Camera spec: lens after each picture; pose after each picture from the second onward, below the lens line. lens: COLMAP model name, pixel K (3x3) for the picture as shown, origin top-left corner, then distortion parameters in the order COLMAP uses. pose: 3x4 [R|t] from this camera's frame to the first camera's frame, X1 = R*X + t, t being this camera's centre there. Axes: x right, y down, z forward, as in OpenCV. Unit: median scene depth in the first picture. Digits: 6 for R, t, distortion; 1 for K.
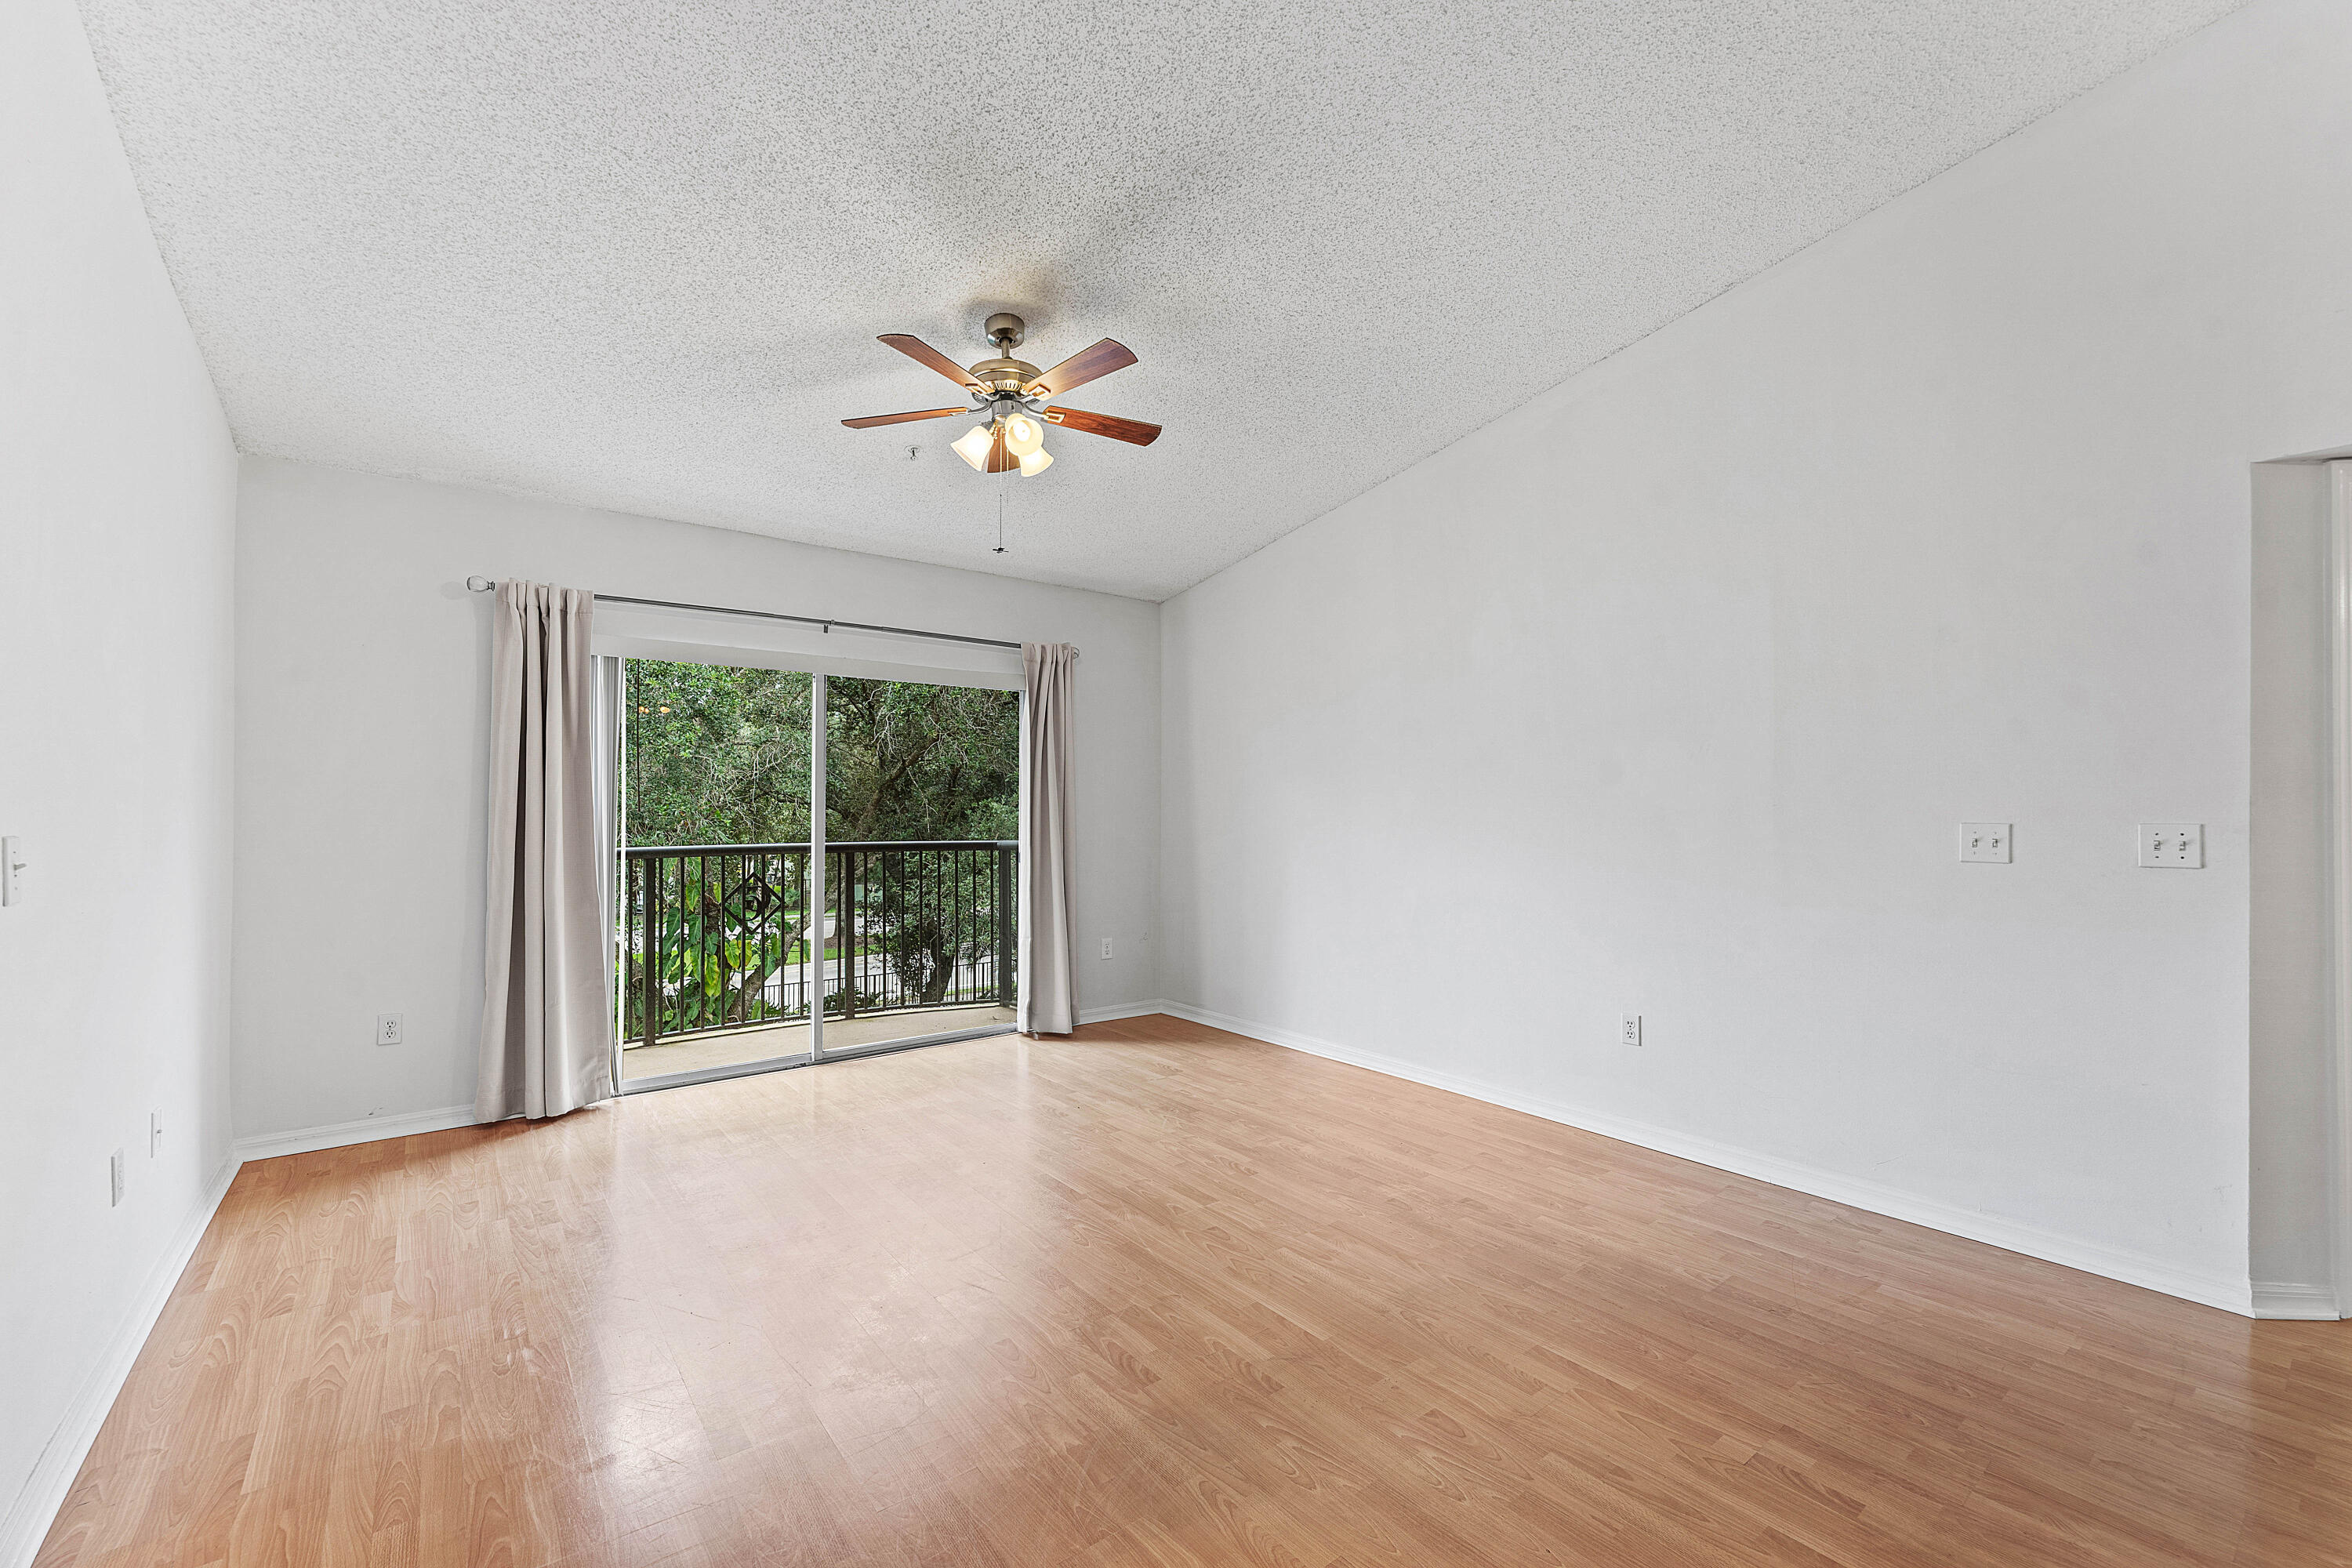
lens RADIAL K [[967.3, 0, 1175.1], [0, 967.3, 793.9], [0, 0, 1]] dist [0.001893, 0.000087]
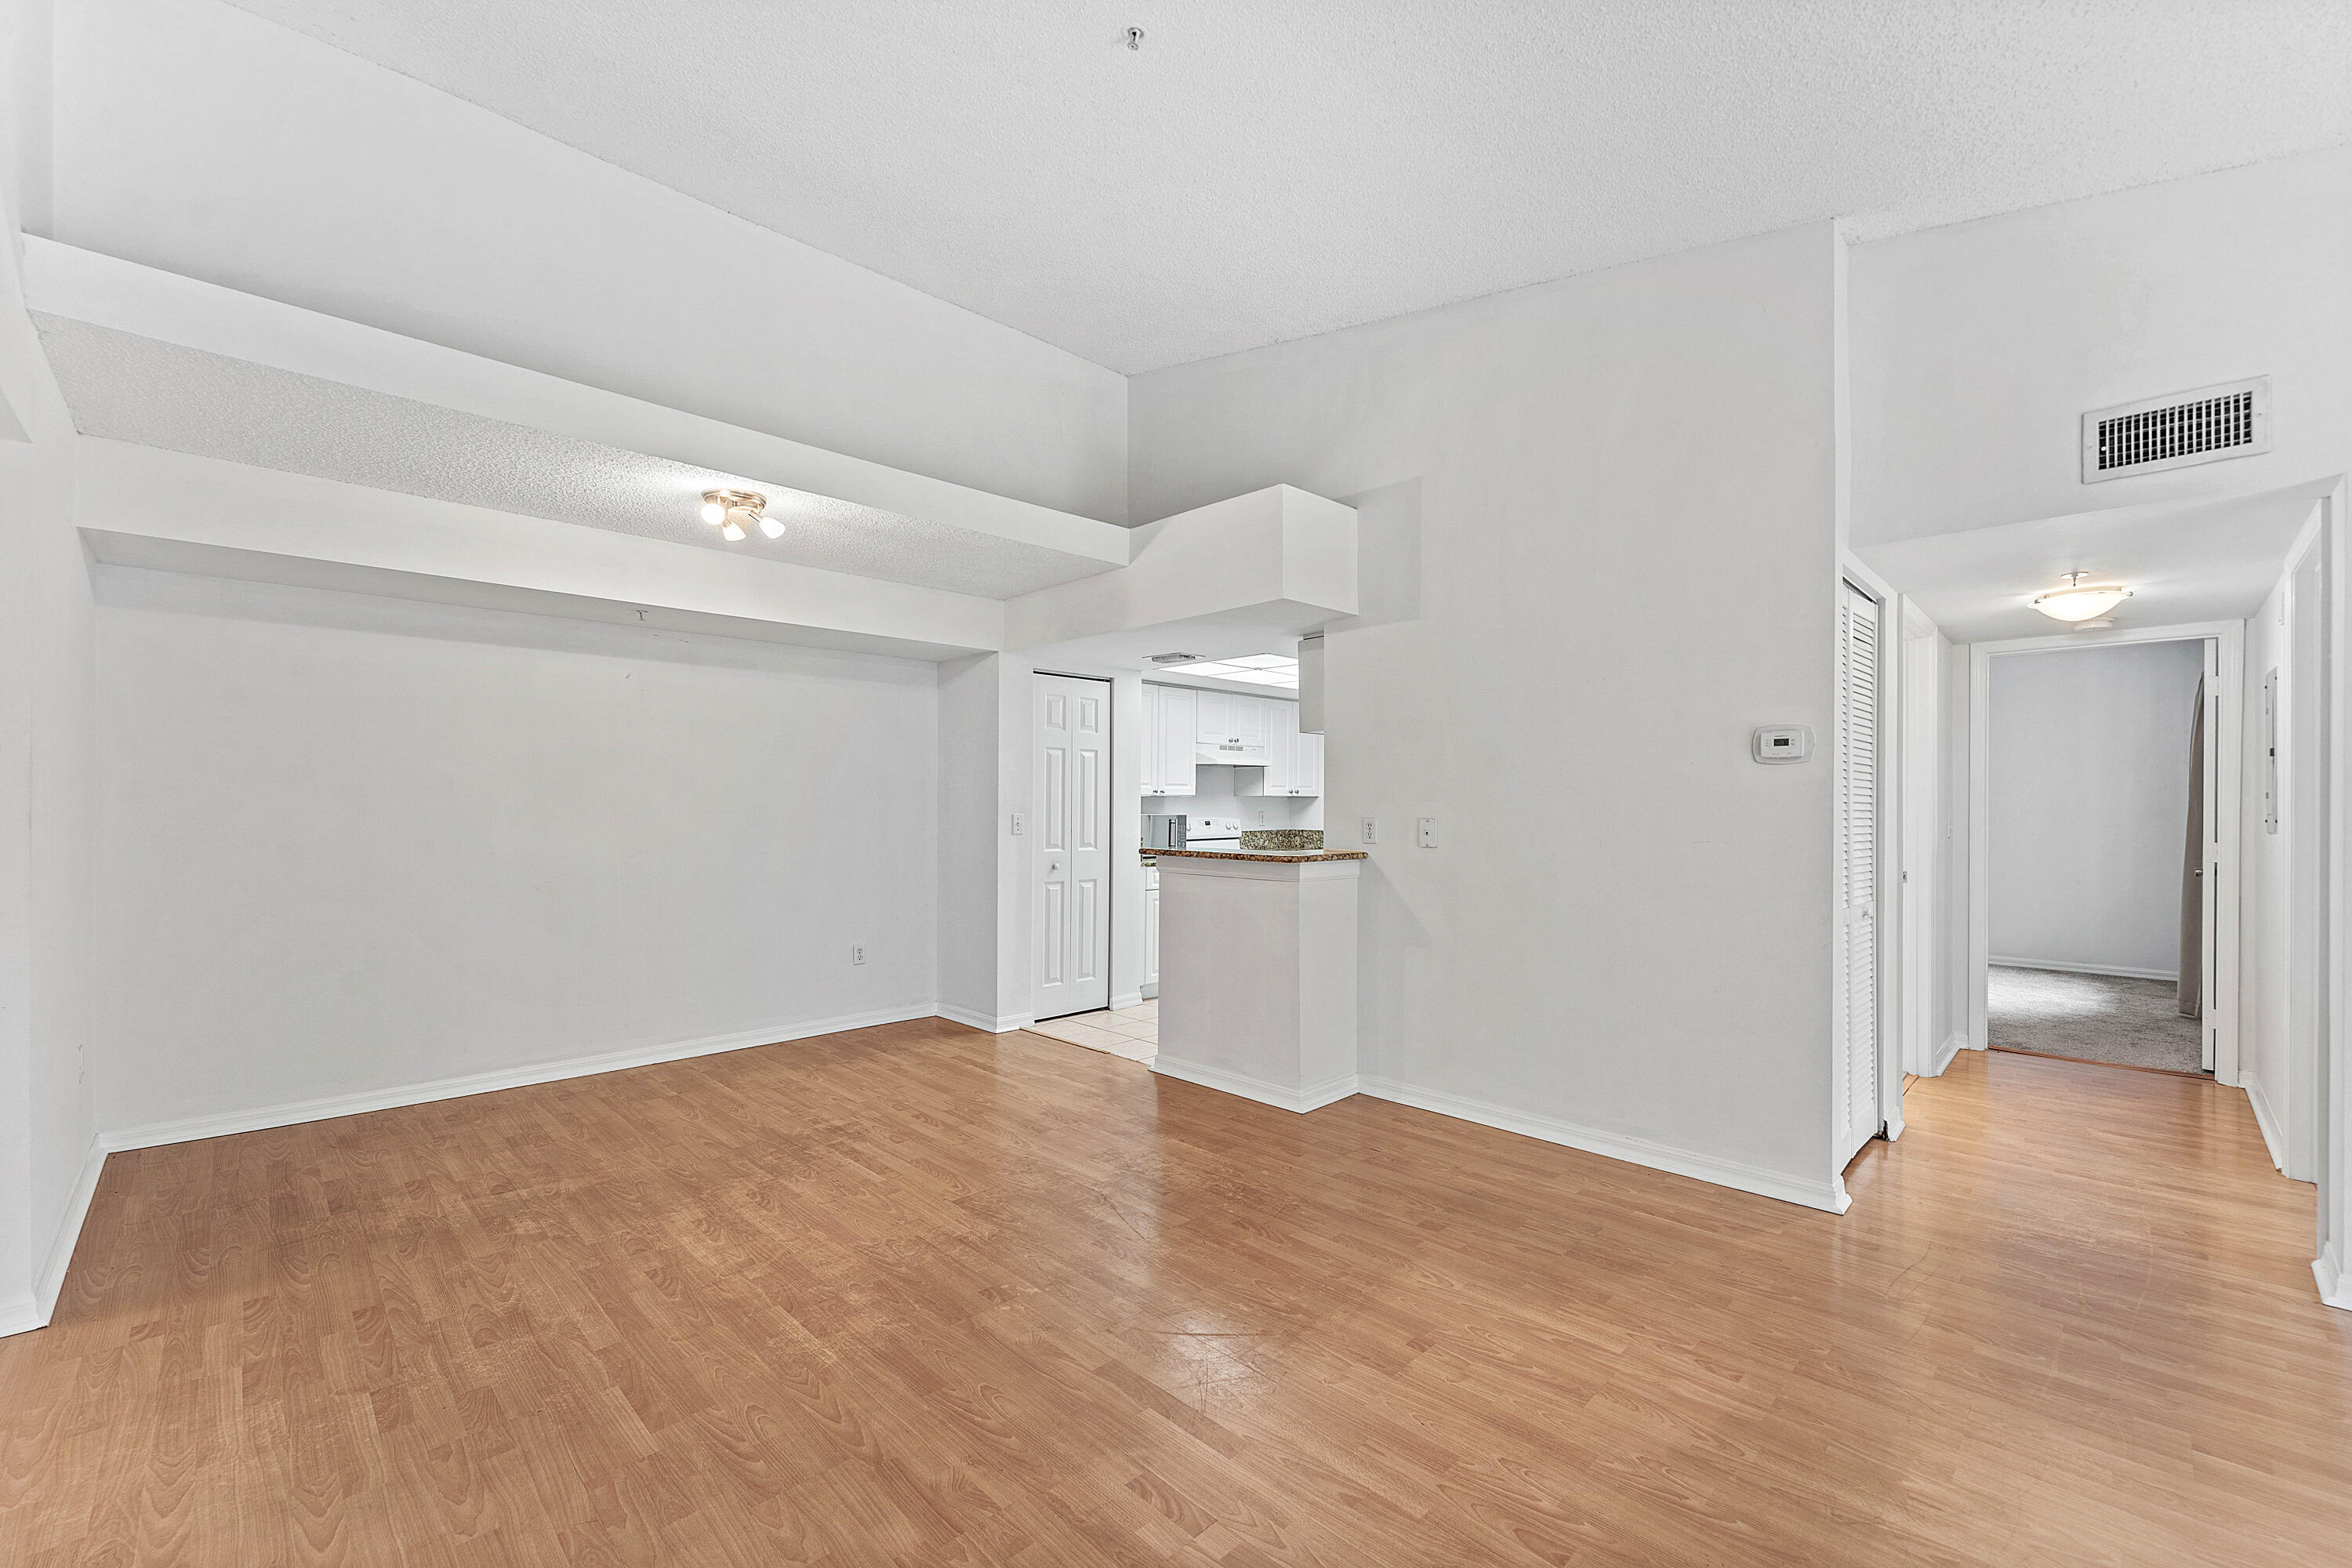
lens RADIAL K [[967.8, 0, 1185.7], [0, 967.8, 803.3], [0, 0, 1]] dist [-0.001338, -0.000005]
pose [[-0.991684, -0.000428, -0.128696, 0.376121], [0.002108, 0.999806, -0.019568, 0.015294], [0.128680, -0.019676, -0.991491, 0.980444]]
